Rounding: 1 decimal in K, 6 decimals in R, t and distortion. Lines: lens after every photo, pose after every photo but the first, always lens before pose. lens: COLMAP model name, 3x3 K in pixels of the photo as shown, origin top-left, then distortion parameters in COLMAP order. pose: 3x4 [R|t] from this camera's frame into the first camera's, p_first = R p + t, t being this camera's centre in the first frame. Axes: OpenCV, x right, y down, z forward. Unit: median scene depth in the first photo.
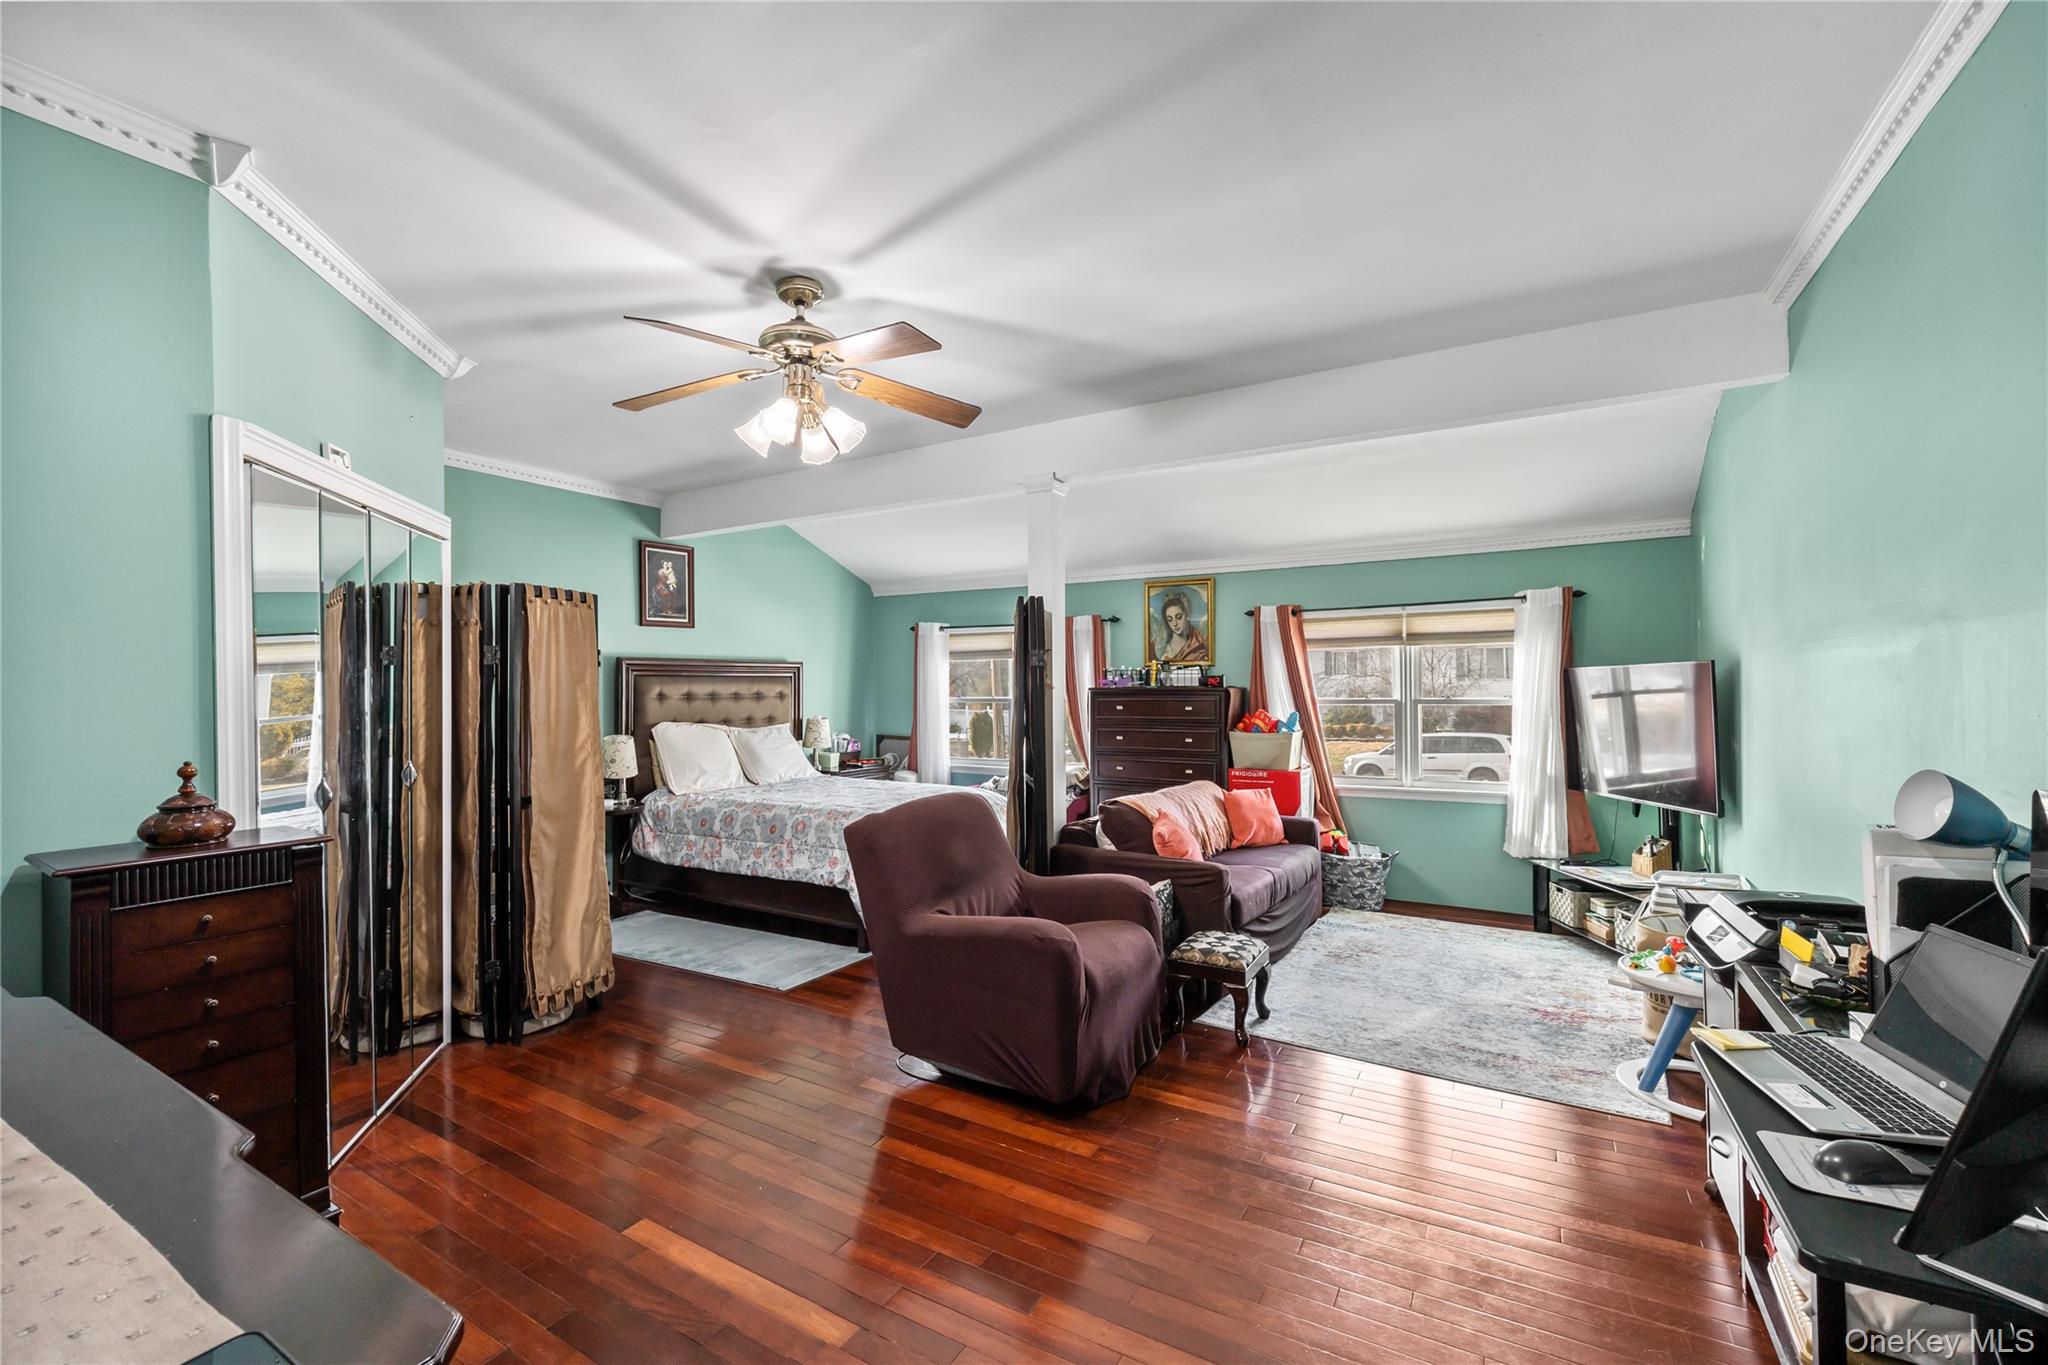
lens RADIAL K [[846.9, 0, 1024.0], [0, 846.9, 682.5], [0, 0, 1]] dist [0.000970, -0.000421]
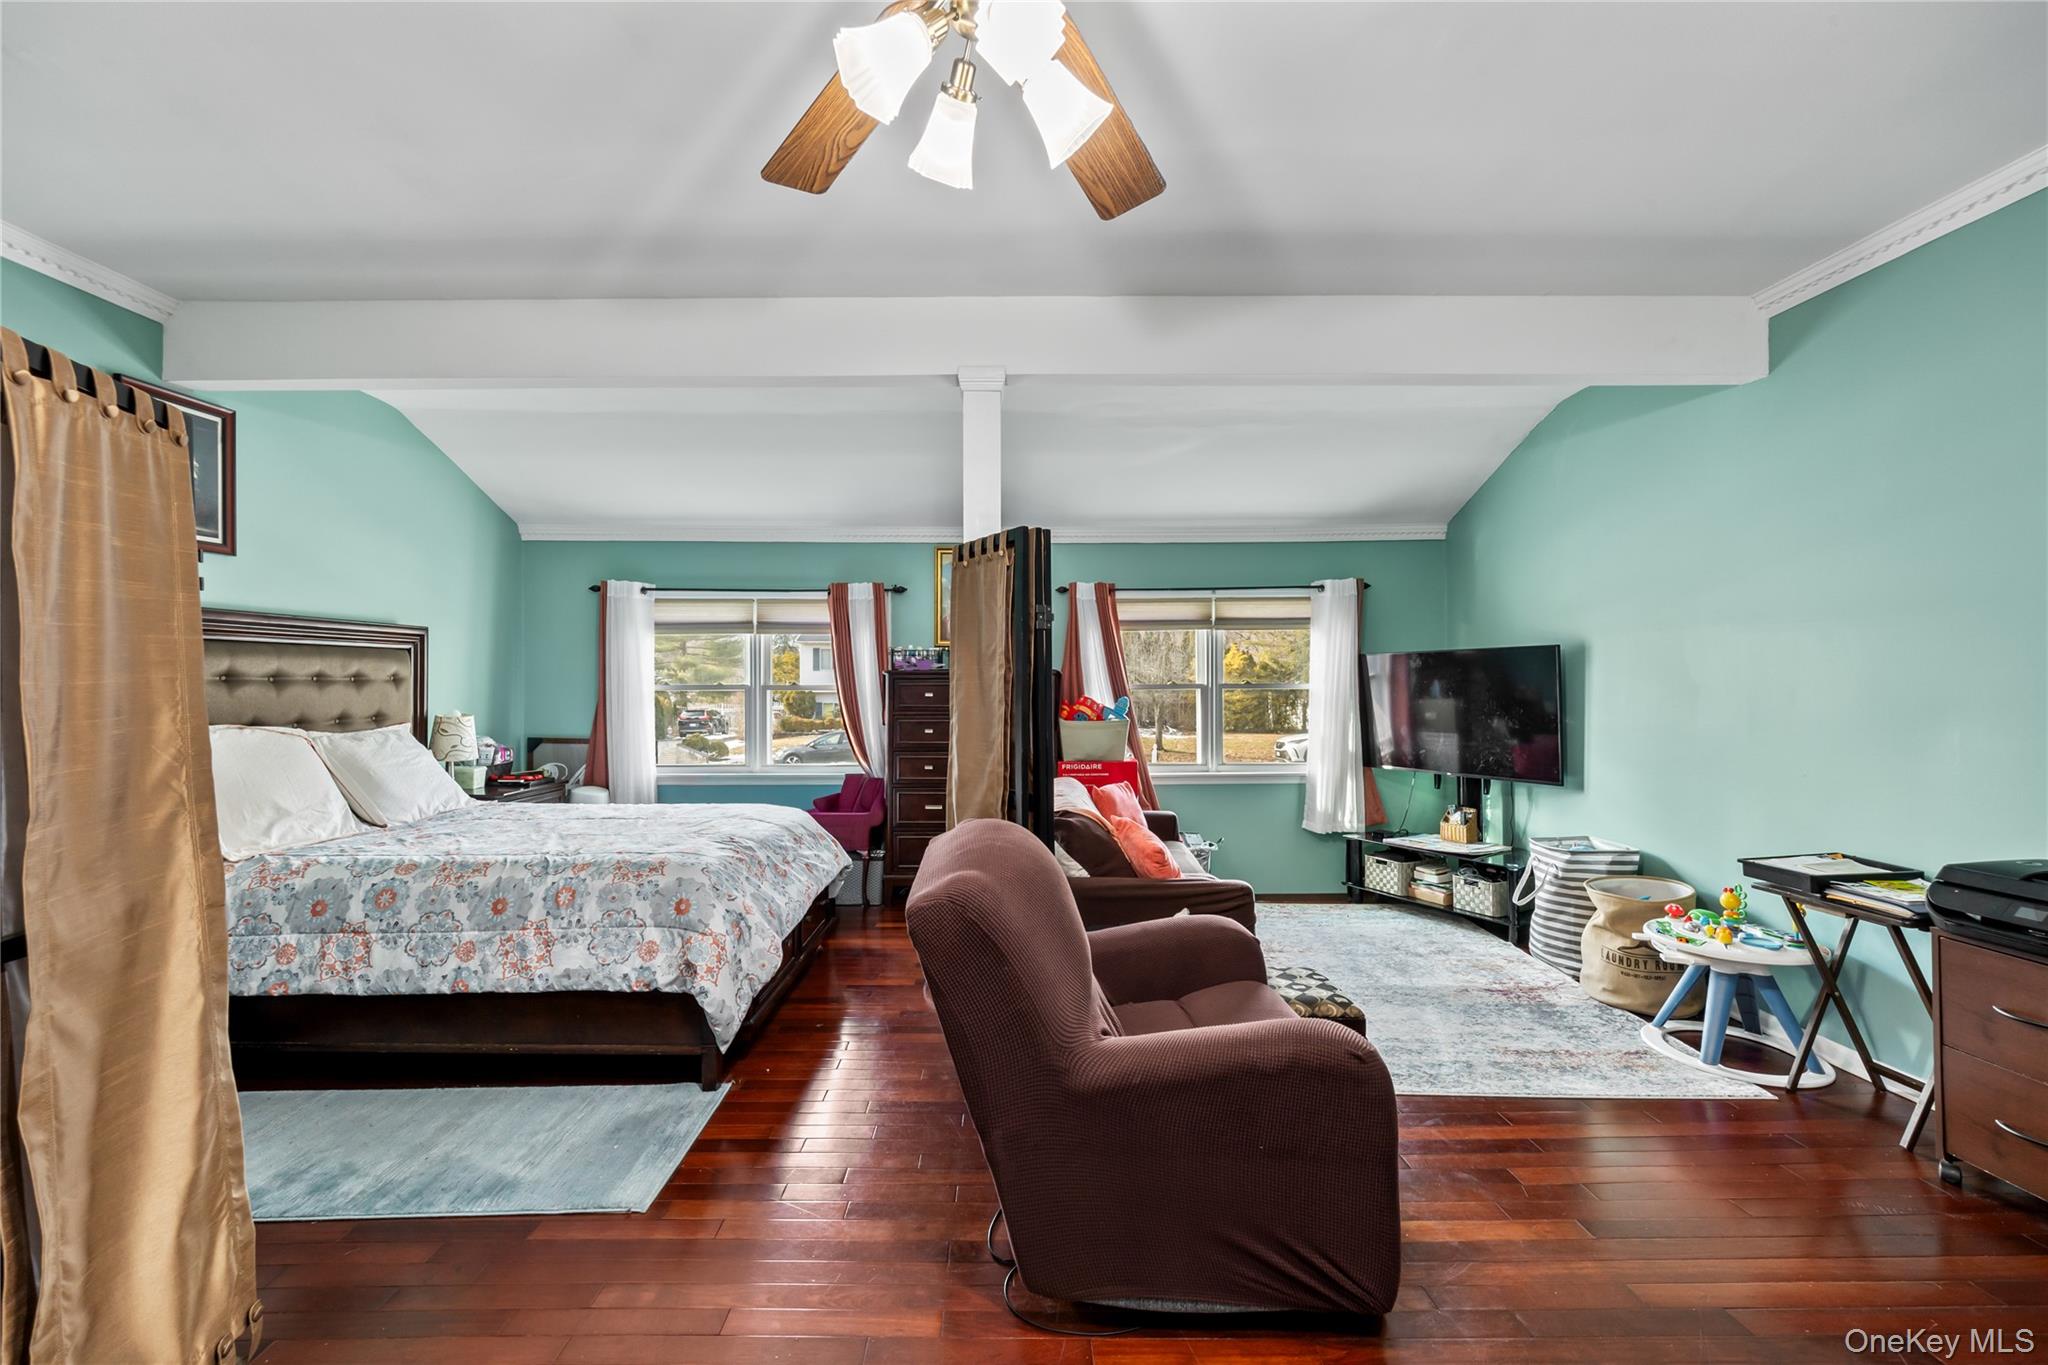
lens RADIAL K [[819.5, 0, 1024.0], [0, 819.5, 682.5], [0, 0, 1]] dist [-0.000449, 0.000291]
pose [[0.861824, 0.002205, 0.507203, -0.236252], [-0.005360, 0.999974, 0.004761, 0.014976], [-0.507180, -0.006822, 0.861813, 0.296680]]
